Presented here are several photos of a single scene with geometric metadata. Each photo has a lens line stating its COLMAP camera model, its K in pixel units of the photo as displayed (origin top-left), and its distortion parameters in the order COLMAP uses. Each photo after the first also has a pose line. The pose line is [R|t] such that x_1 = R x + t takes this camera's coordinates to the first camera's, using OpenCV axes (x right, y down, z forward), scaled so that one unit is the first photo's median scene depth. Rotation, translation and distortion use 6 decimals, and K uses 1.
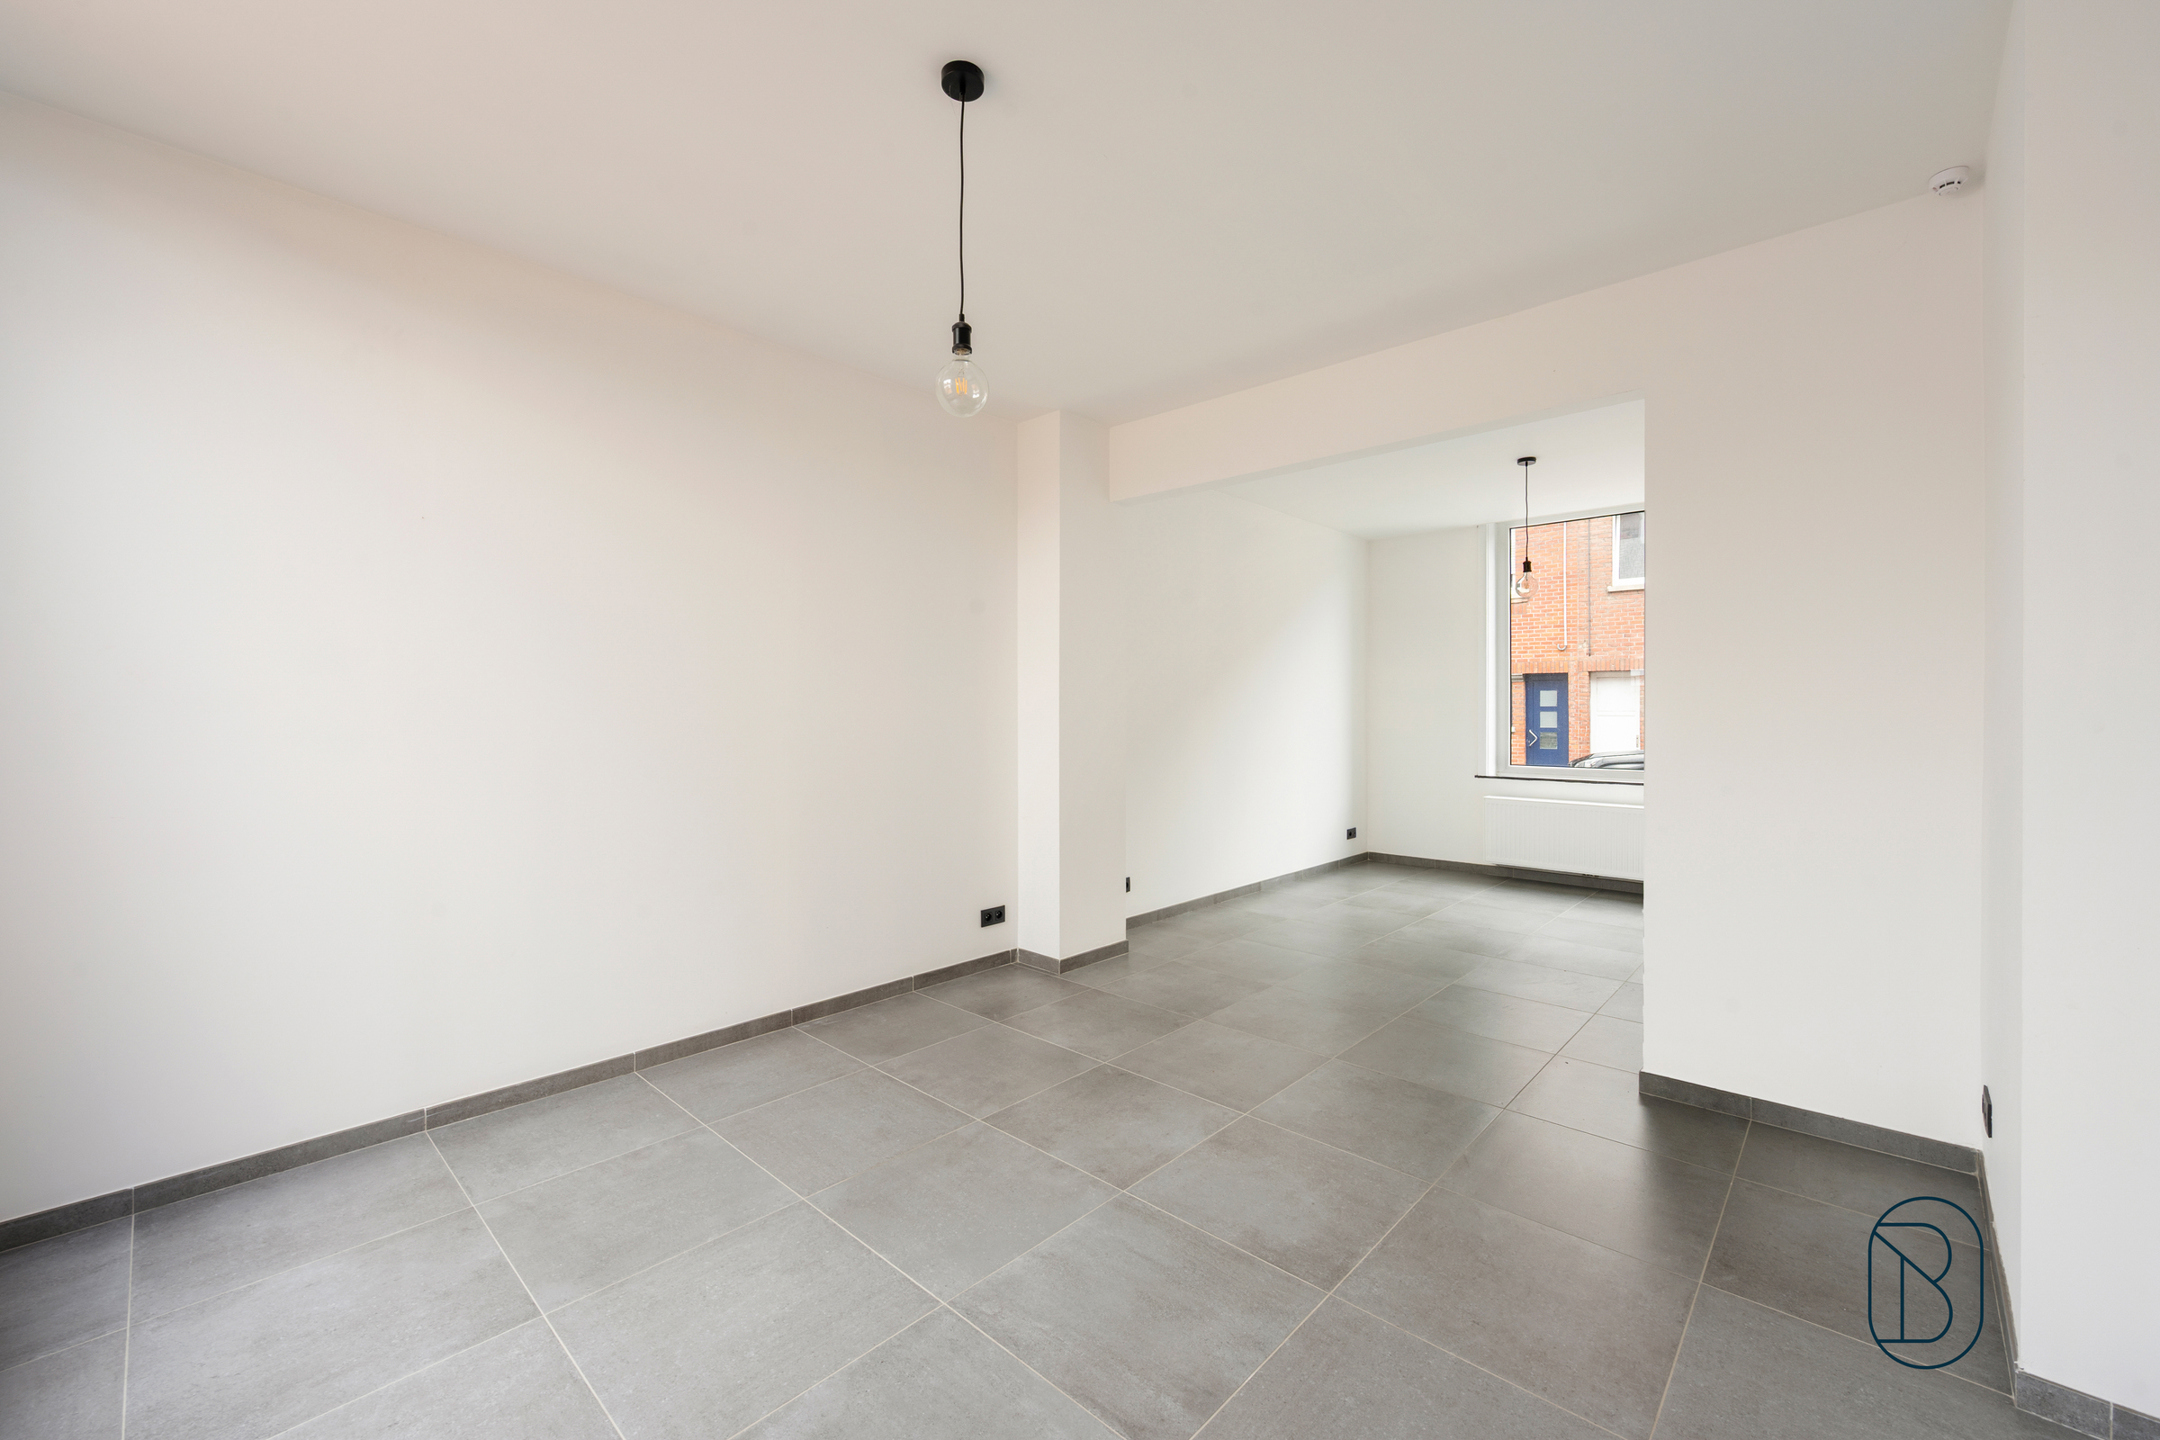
lens RADIAL K [[844.0, 0, 1089.1], [0, 844.0, 718.5], [0, 0, 1]] dist [-0.001416, -0.000085]
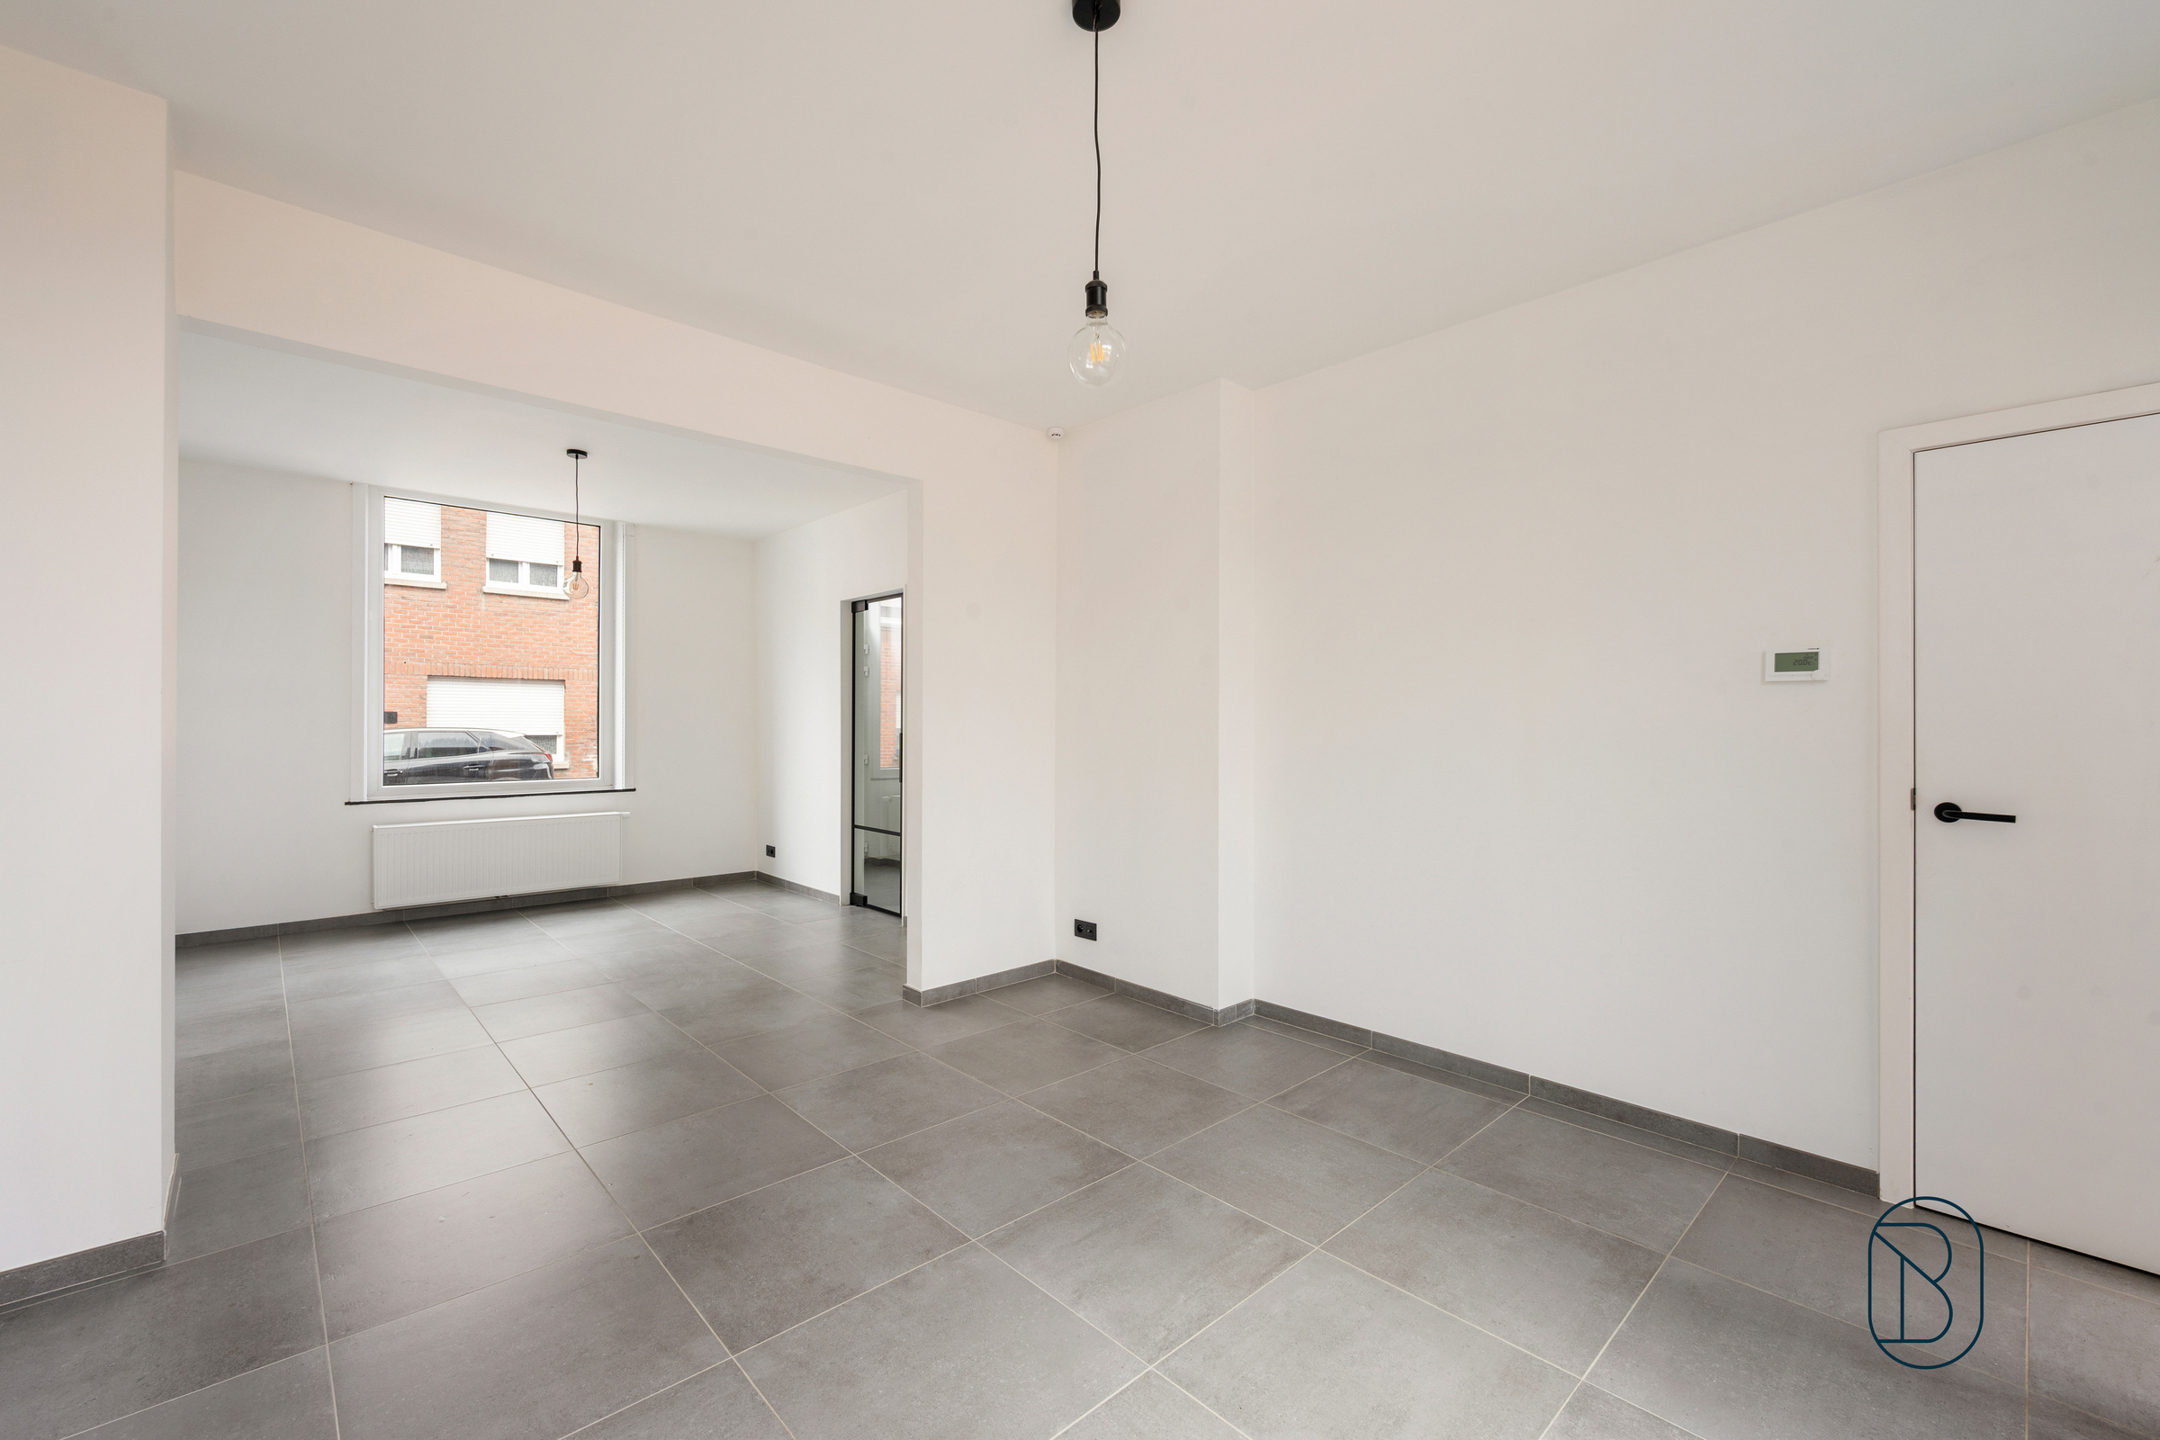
lens RADIAL K [[885.6, 0, 1077.9], [0, 885.6, 725.6], [0, 0, 1]] dist [-0.000466, -0.000071]
pose [[0.092027, -0.001771, 0.995755, -0.920895], [0.004122, 0.999991, 0.001397, -0.003848], [-0.995748, 0.003976, 0.092034, 0.801790]]
